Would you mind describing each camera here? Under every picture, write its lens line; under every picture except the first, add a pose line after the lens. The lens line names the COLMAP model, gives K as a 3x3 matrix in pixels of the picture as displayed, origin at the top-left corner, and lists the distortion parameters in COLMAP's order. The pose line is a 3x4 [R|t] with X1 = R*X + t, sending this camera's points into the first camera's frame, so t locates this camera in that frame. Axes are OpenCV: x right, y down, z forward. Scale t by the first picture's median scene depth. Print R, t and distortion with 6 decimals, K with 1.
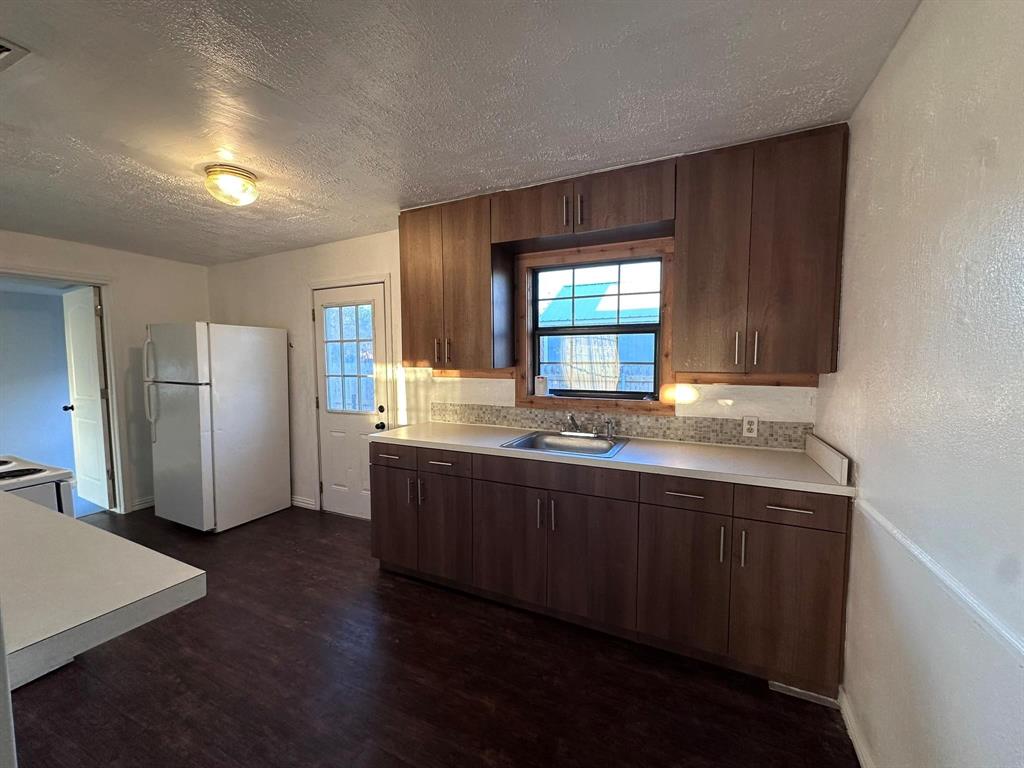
lens RADIAL K [[408.5, 0, 514.6], [0, 408.5, 387.6], [0, 0, 1]] dist [-0.003332, 0.000036]
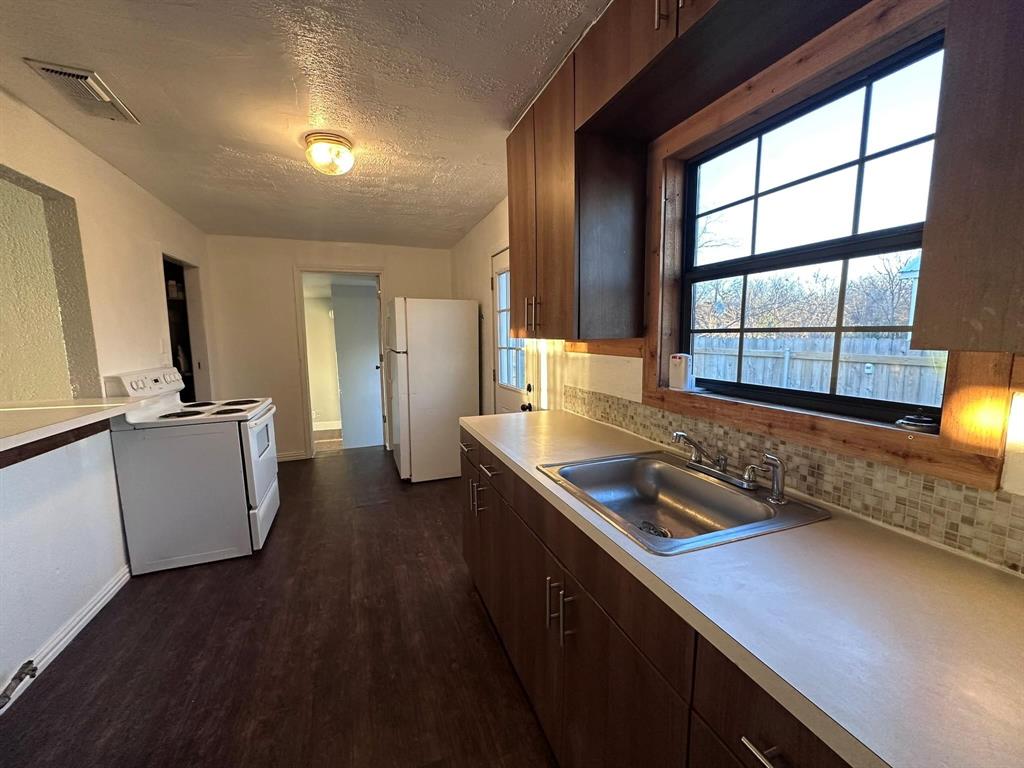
lens RADIAL K [[408.5, 0, 517.3], [0, 408.5, 386.1], [0, 0, 1]] dist [-0.003332, 0.000036]
pose [[0.718768, 0.084697, -0.690071, 0.282589], [-0.045223, 0.996145, 0.075160, -0.016260], [0.693777, -0.022815, 0.719828, 0.428111]]
